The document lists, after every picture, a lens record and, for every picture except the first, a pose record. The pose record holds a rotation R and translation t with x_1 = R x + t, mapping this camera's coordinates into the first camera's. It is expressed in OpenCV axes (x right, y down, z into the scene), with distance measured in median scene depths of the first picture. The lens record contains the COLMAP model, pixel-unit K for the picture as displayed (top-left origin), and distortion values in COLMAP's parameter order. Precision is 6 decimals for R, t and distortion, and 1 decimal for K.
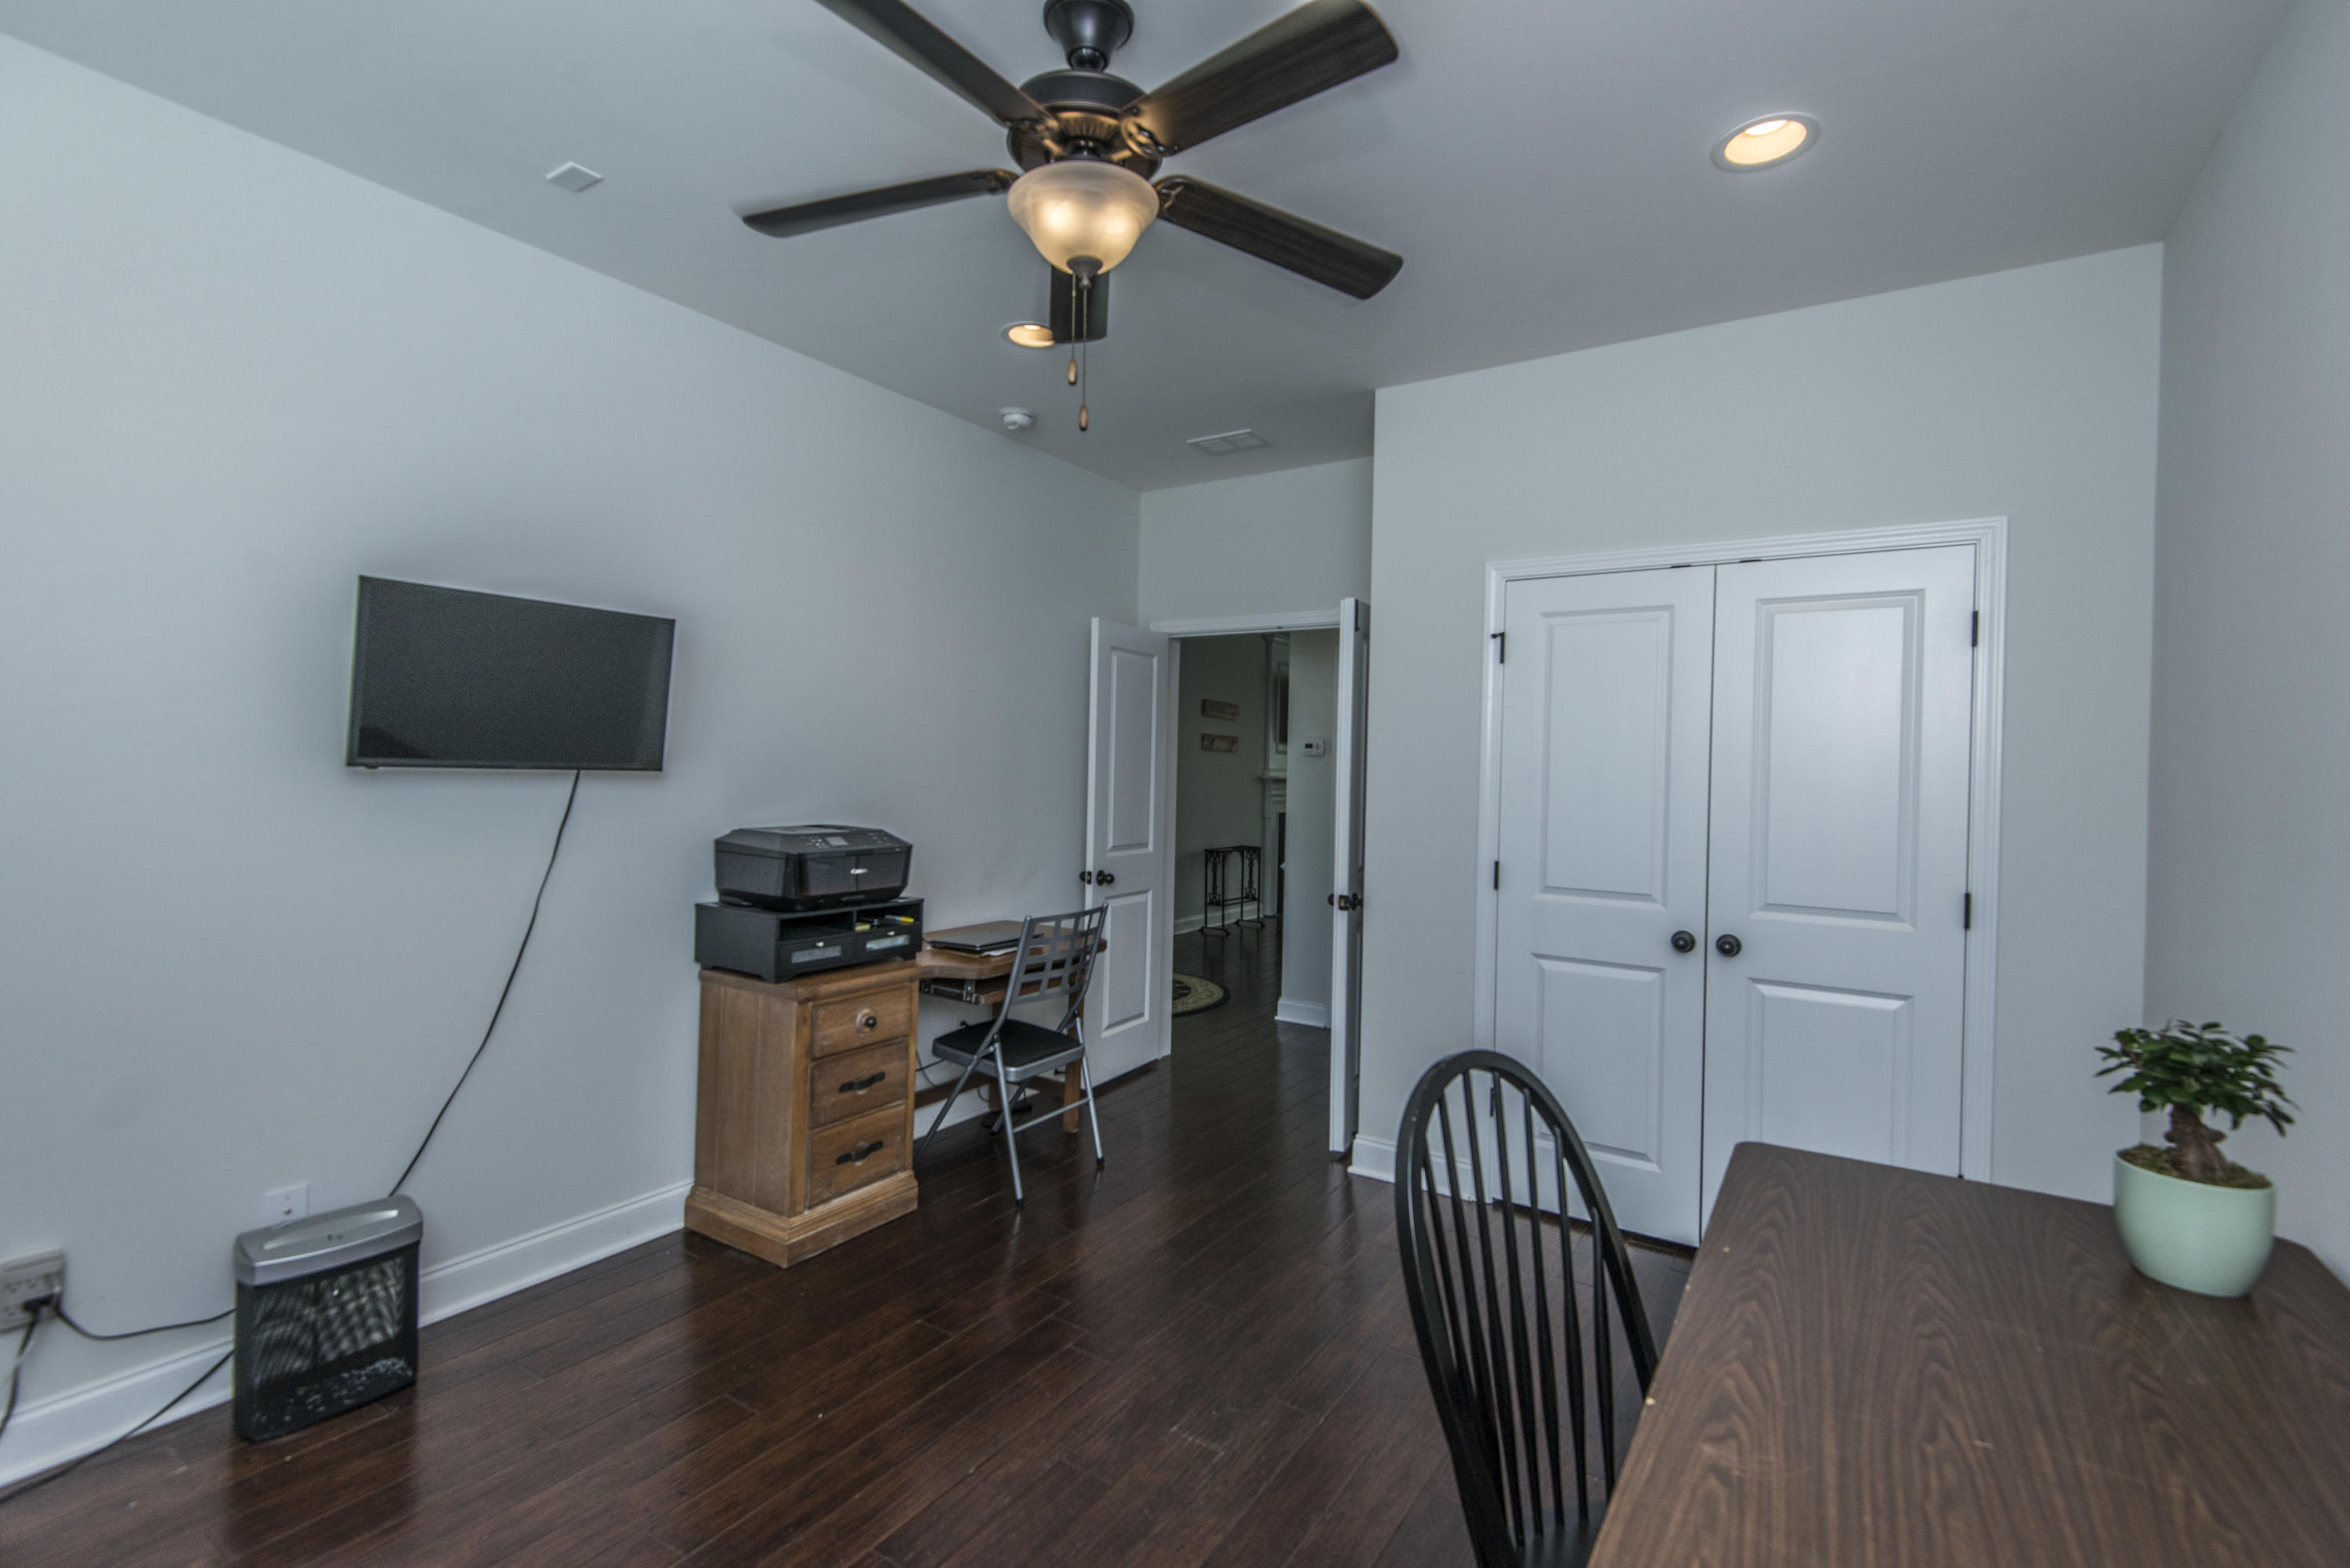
lens RADIAL K [[1065.2, 0, 1174.7], [0, 1065.2, 781.0], [0, 0, 1]] dist [0.027469, -0.013329]
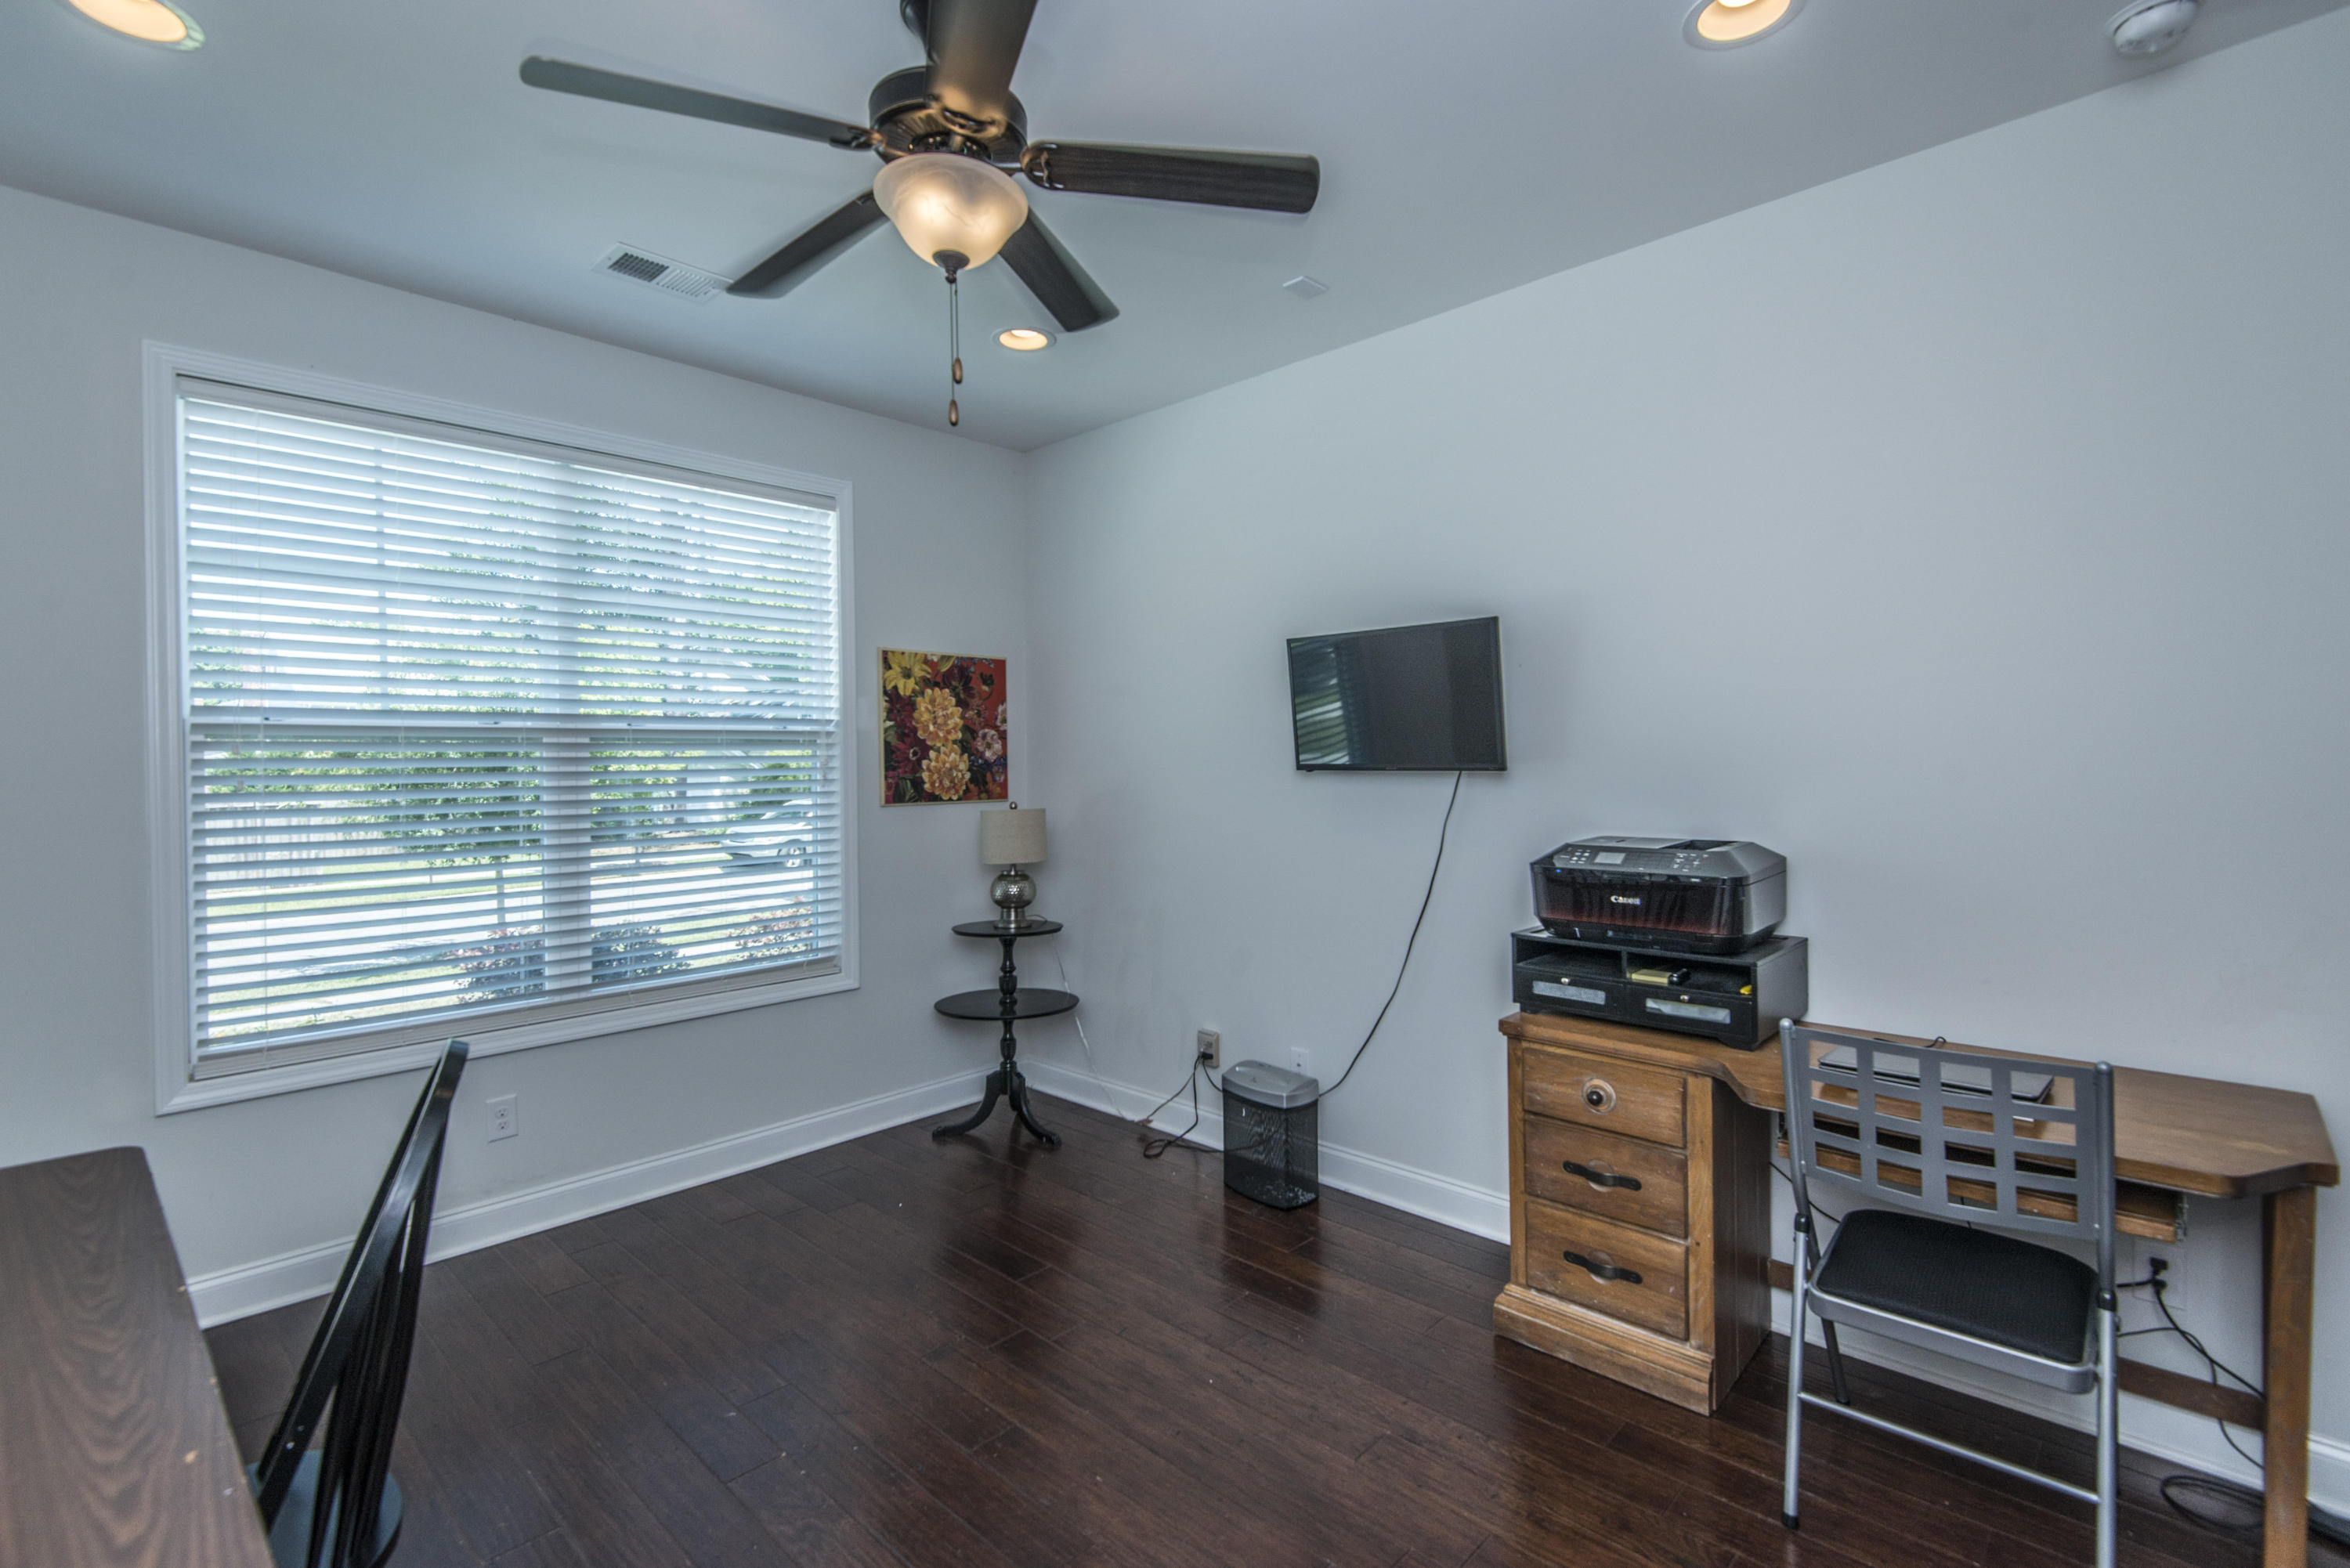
lens RADIAL K [[1065.2, 0, 1174.2], [0, 1065.2, 776.3], [0, 0, 1]] dist [0.027469, -0.013329]
pose [[-0.186188, -0.005389, -0.982499, 0.524956], [-0.006947, 0.999967, -0.004169, 0.002295], [0.982490, 0.006050, -0.186219, 0.852771]]
